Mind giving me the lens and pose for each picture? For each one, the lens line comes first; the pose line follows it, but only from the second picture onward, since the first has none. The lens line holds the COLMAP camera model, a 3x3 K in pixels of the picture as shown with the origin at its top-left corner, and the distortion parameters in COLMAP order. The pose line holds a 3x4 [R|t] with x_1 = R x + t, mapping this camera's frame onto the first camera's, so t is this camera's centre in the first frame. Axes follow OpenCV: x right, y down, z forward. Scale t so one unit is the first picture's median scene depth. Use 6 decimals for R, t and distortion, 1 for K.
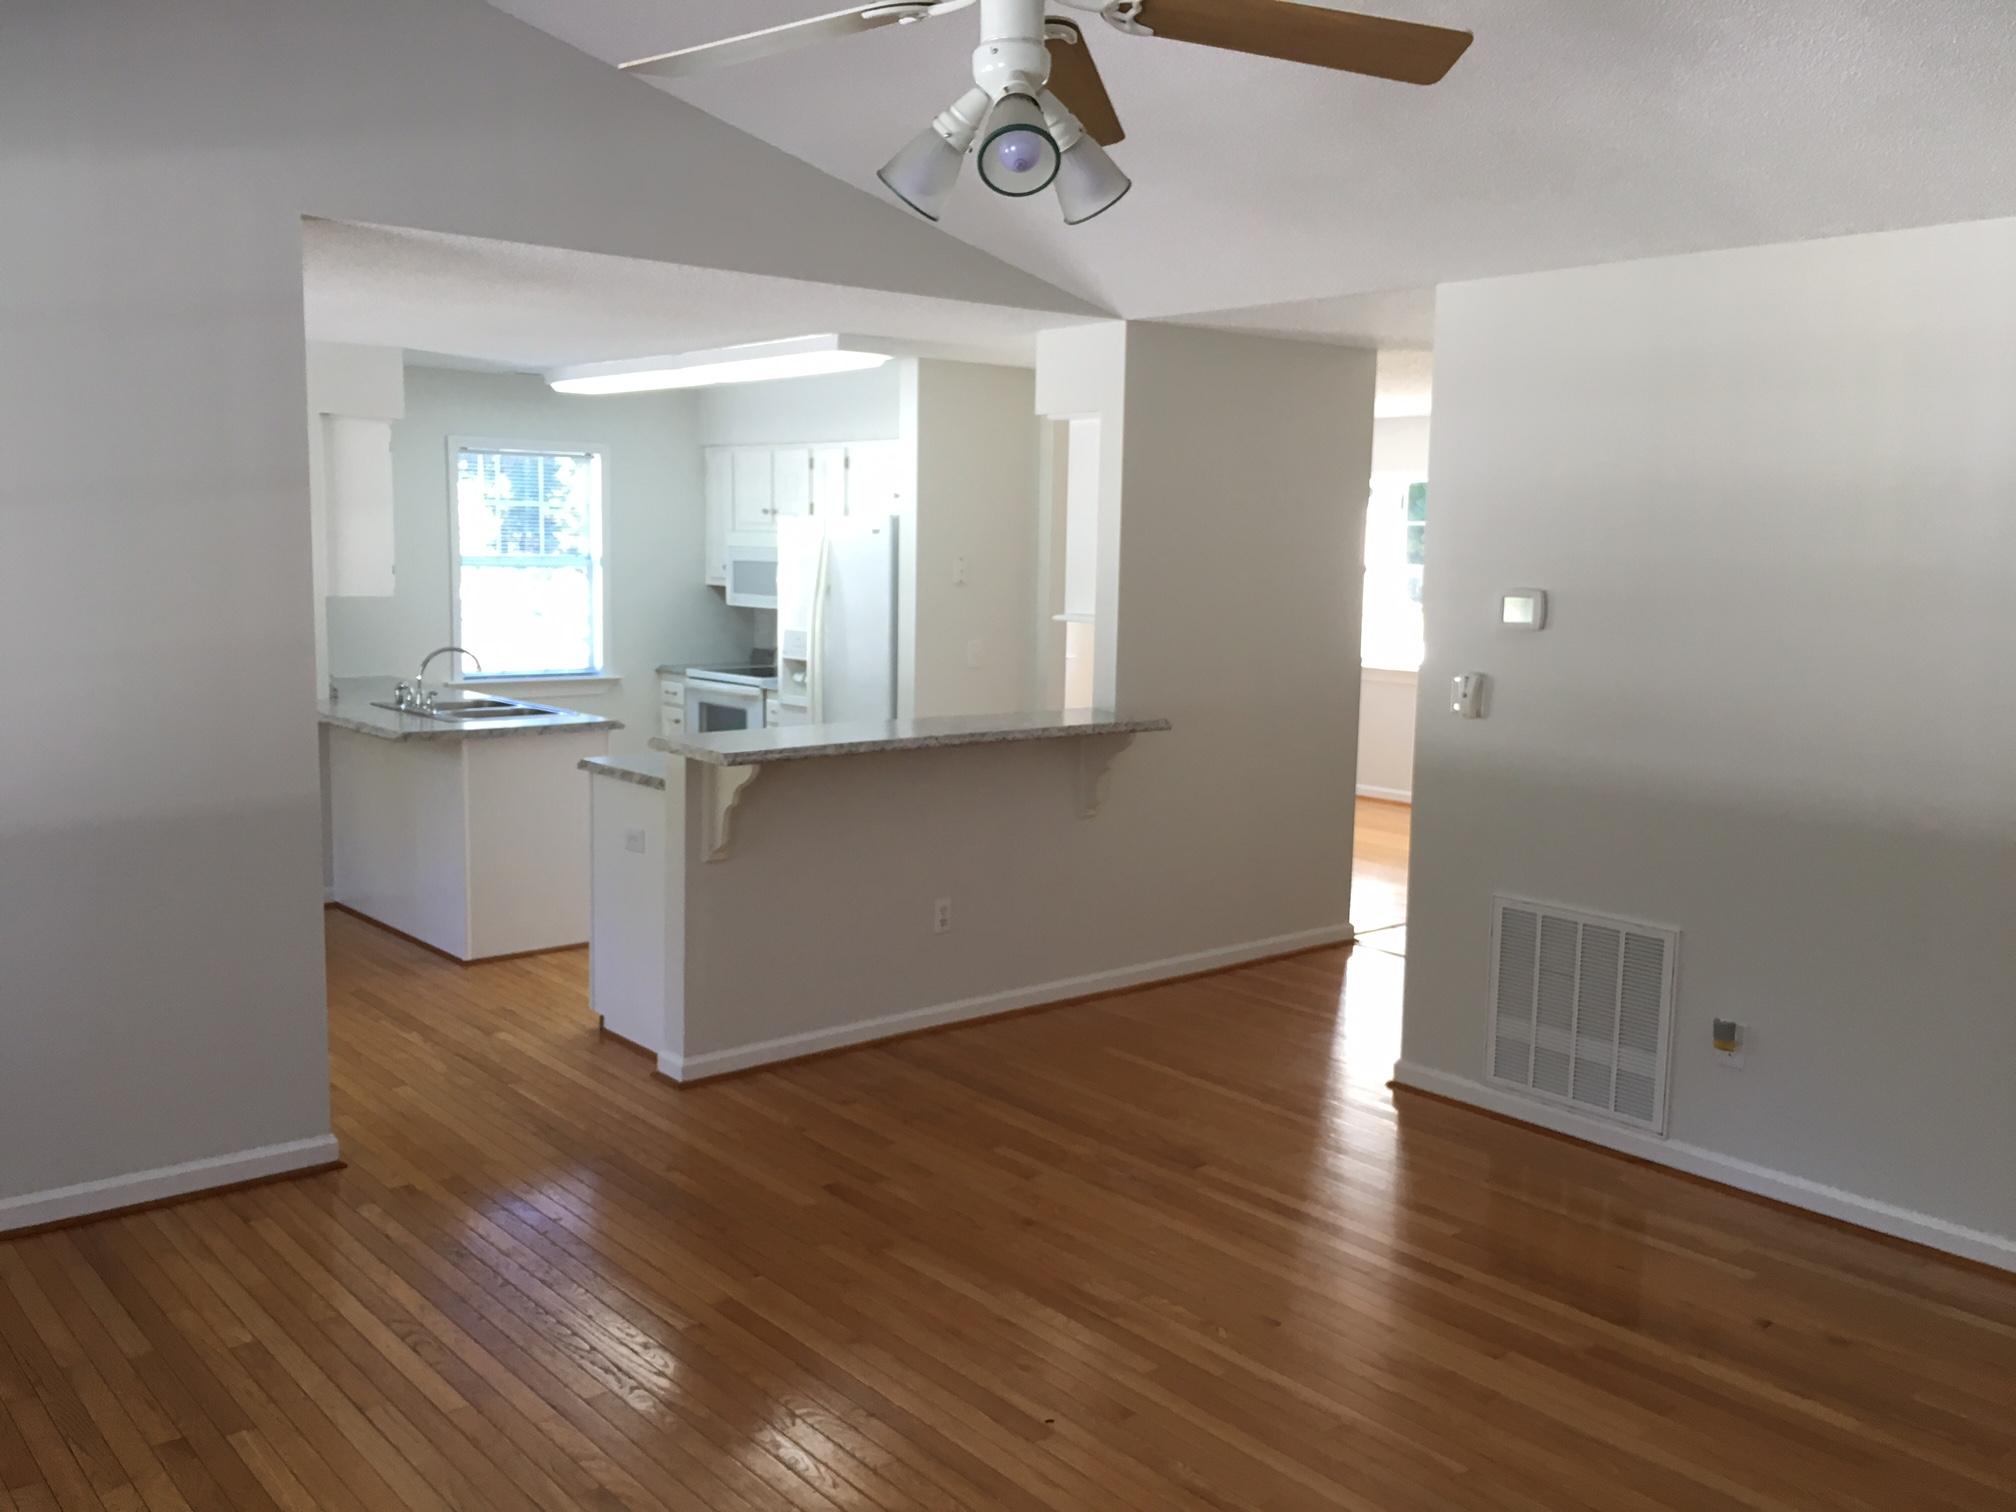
lens RADIAL K [[1725.3, 0, 1010.5], [0, 1725.3, 762.3], [0, 0, 1]] dist [0.062727, -0.071549]
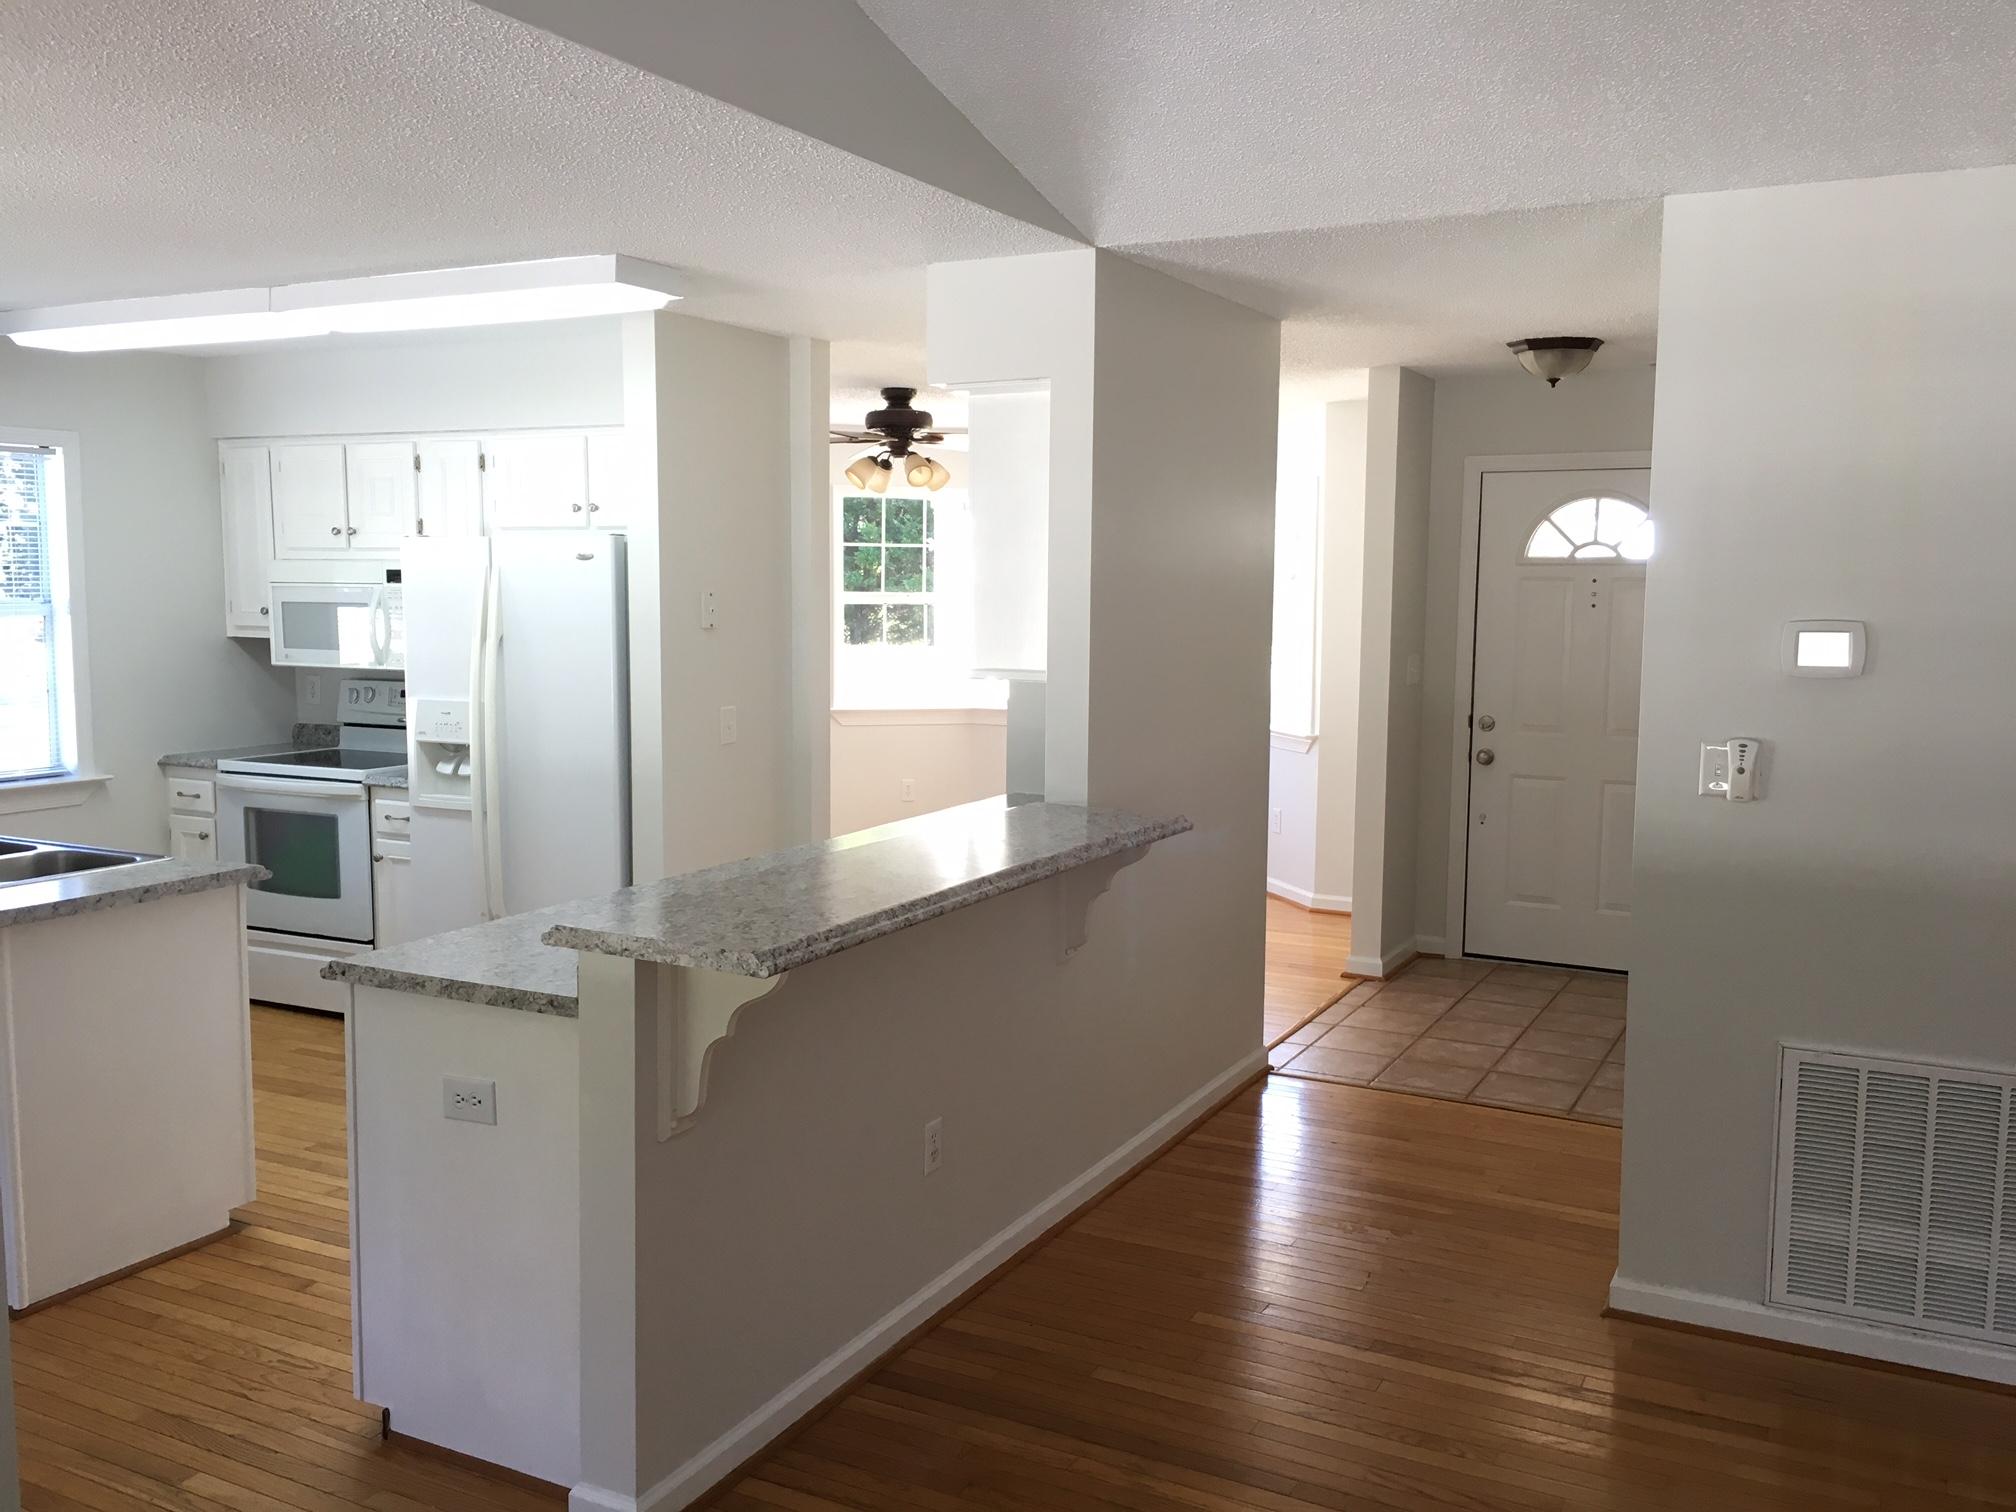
lens RADIAL K [[1725.3, 0, 1000.0], [0, 1725.3, 748.4], [0, 0, 1]] dist [0.062727, -0.071549]
pose [[0.927231, -0.051395, 0.370947, -0.185339], [0.060407, 0.998093, -0.012708, -0.036994], [-0.369587, 0.034191, 0.928567, 0.288111]]
